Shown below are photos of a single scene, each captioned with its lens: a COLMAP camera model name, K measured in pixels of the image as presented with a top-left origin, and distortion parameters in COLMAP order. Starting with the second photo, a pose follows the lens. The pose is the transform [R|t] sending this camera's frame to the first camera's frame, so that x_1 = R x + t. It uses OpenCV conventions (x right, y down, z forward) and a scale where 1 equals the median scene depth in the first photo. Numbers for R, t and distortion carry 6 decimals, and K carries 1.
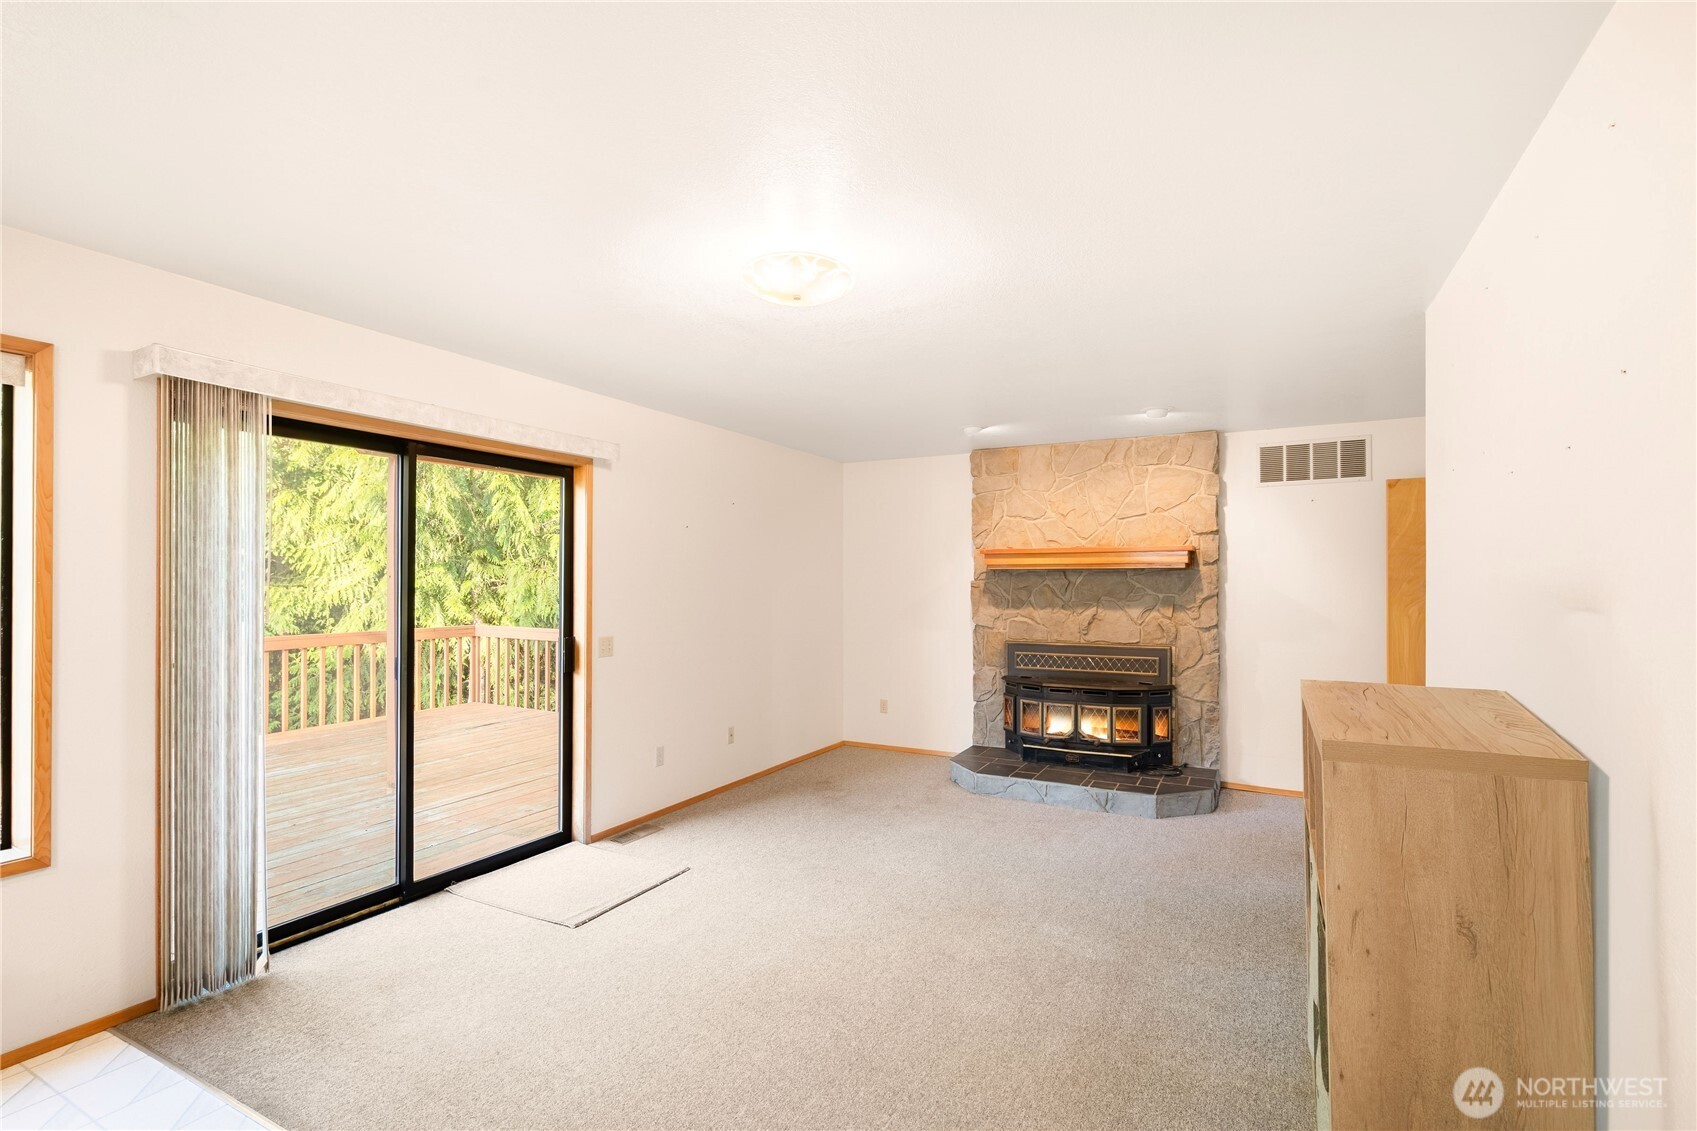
lens RADIAL K [[778.1, 0, 847.5], [0, 778.1, 572.9], [0, 0, 1]] dist [-0.002609, -0.000880]
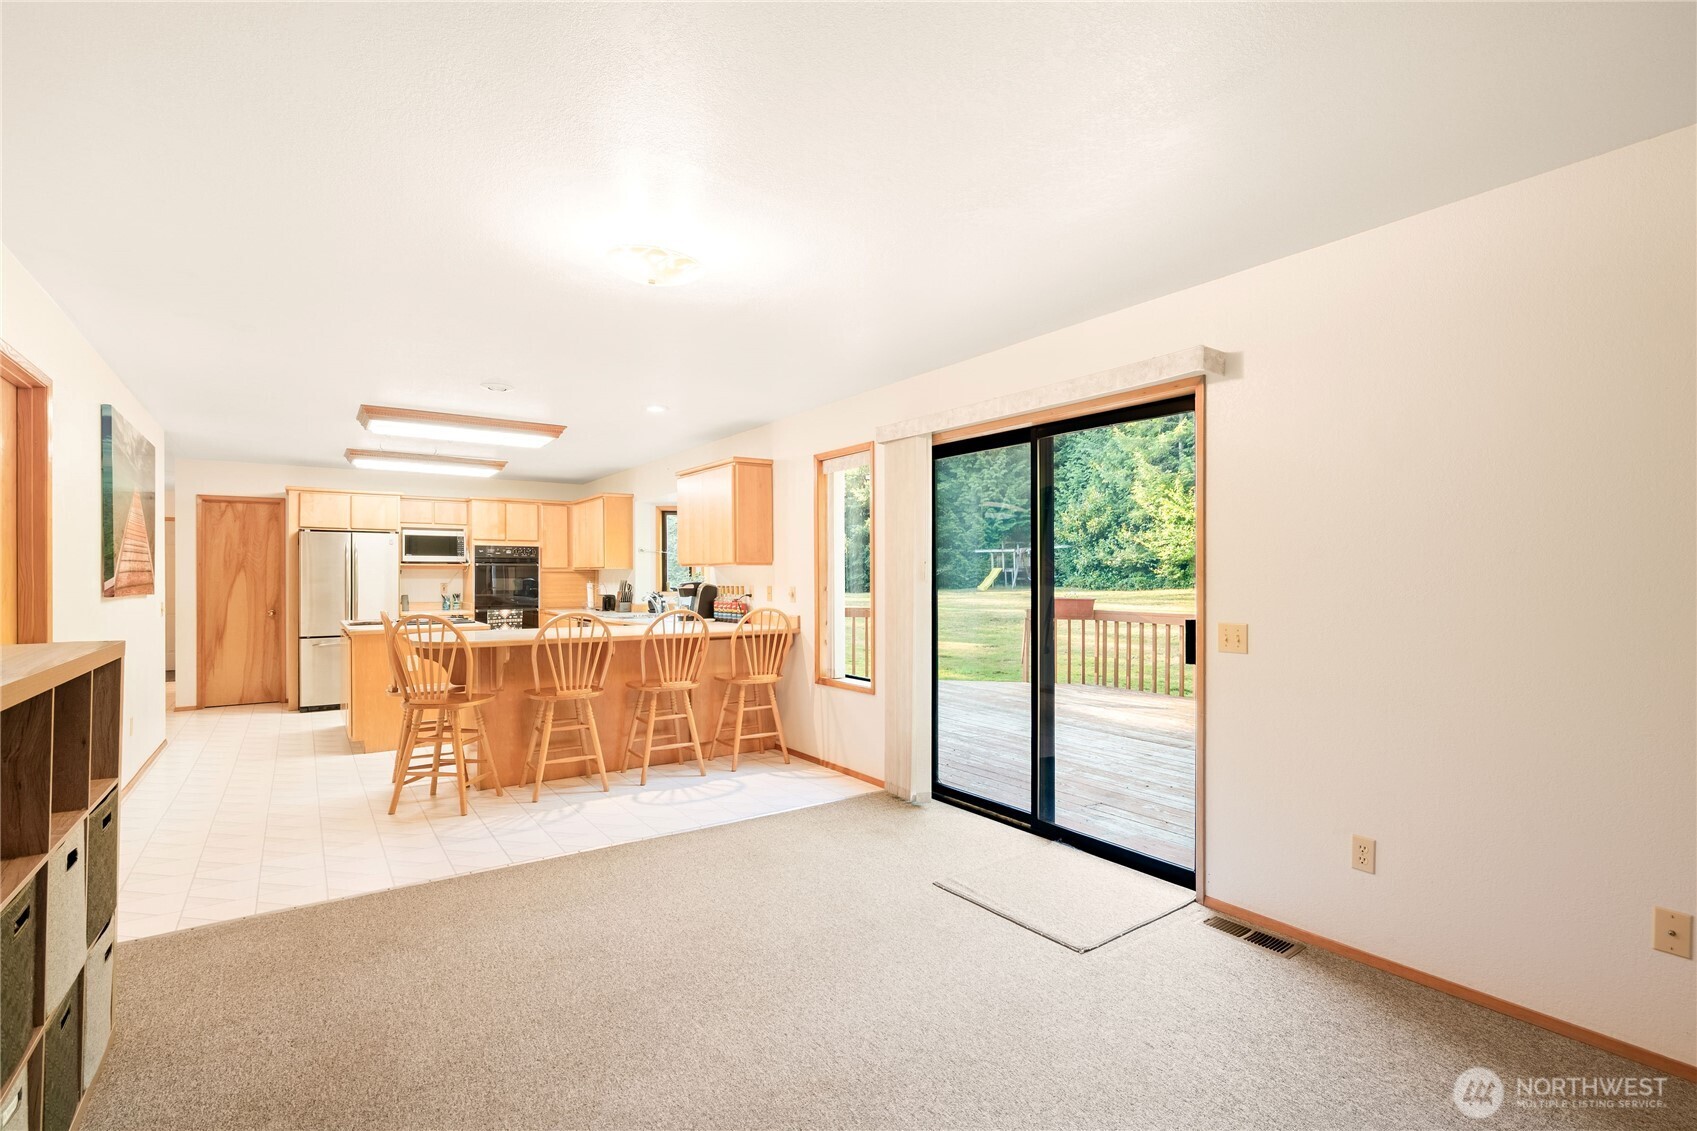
lens RADIAL K [[778.1, 0, 844.0], [0, 778.1, 571.4], [0, 0, 1]] dist [-0.002609, -0.000880]
pose [[-0.445311, -0.008402, -0.895336, 0.578527], [0.004662, 0.999921, -0.011702, 0.052149], [0.895364, -0.009385, -0.445237, 1.255254]]
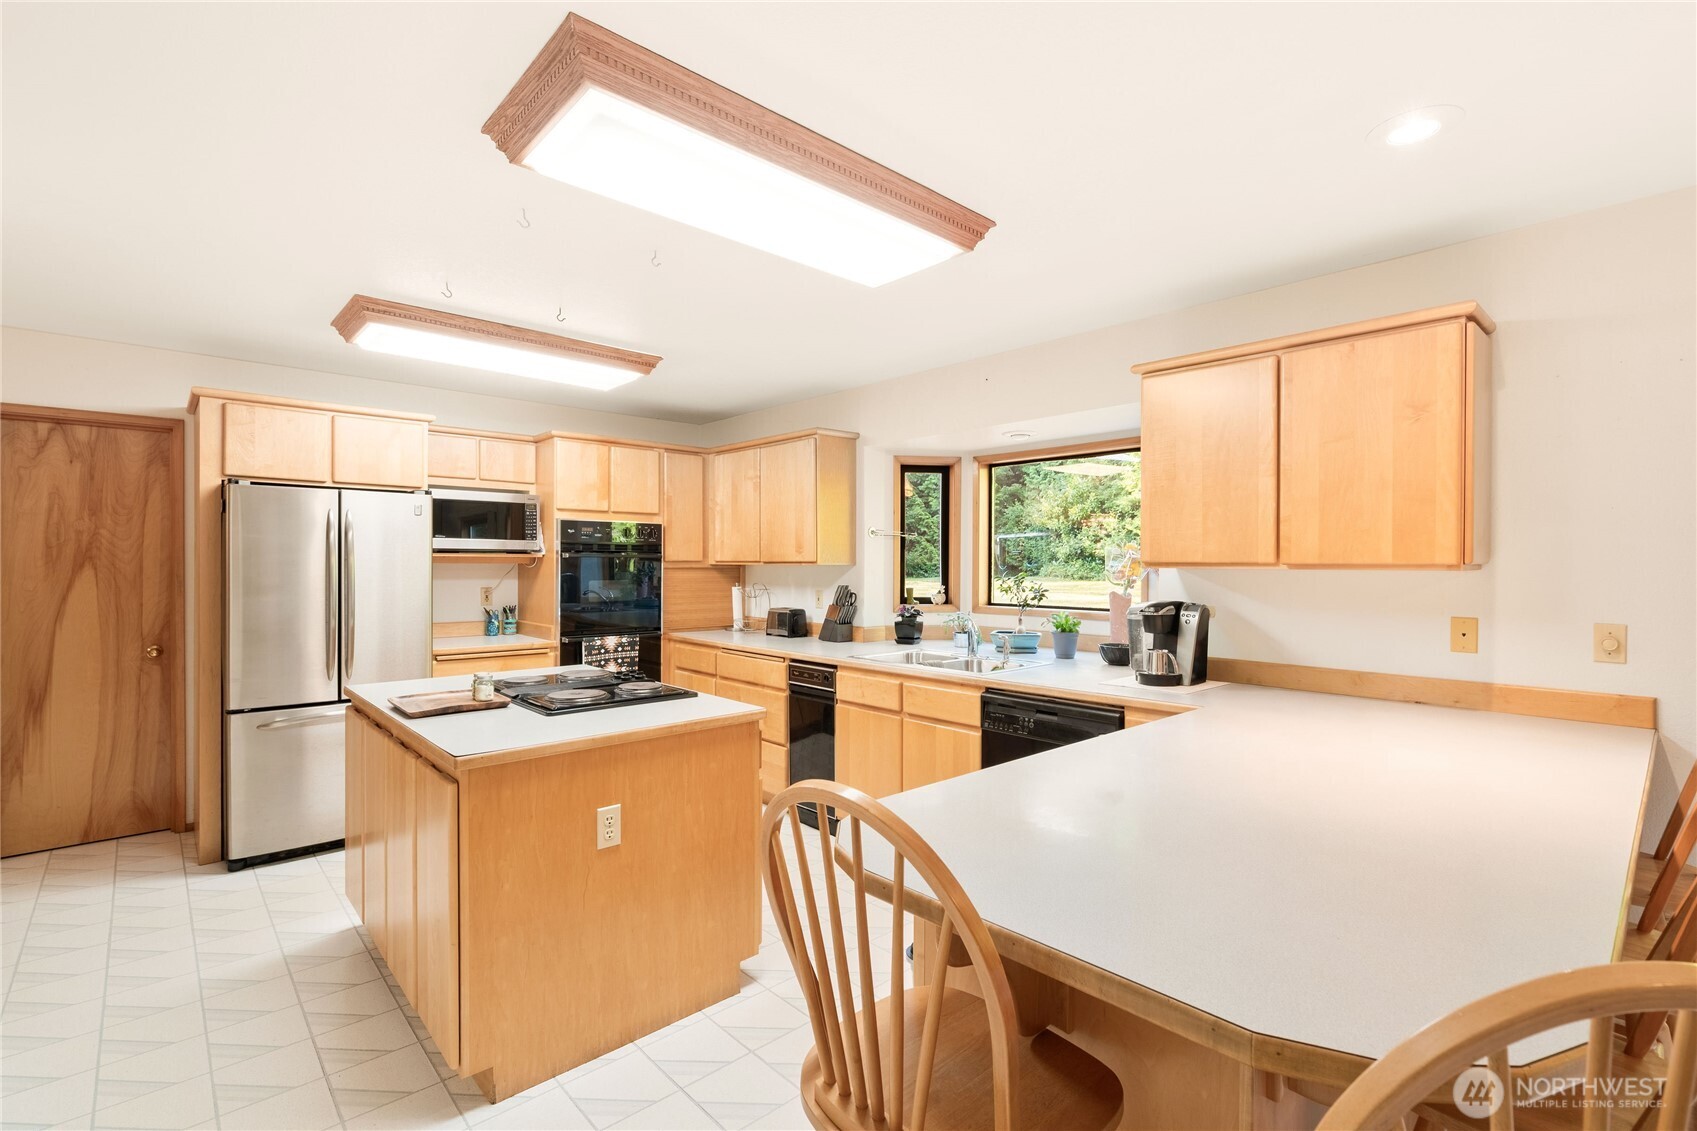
lens RADIAL K [[778.1, 0, 850.2], [0, 778.1, 565.2], [0, 0, 1]] dist [-0.002609, -0.000880]
pose [[-0.328302, -0.000969, -0.944572, 0.525577], [0.000876, 0.999999, -0.001330, 0.048746], [0.944572, -0.001264, -0.328300, 1.142555]]
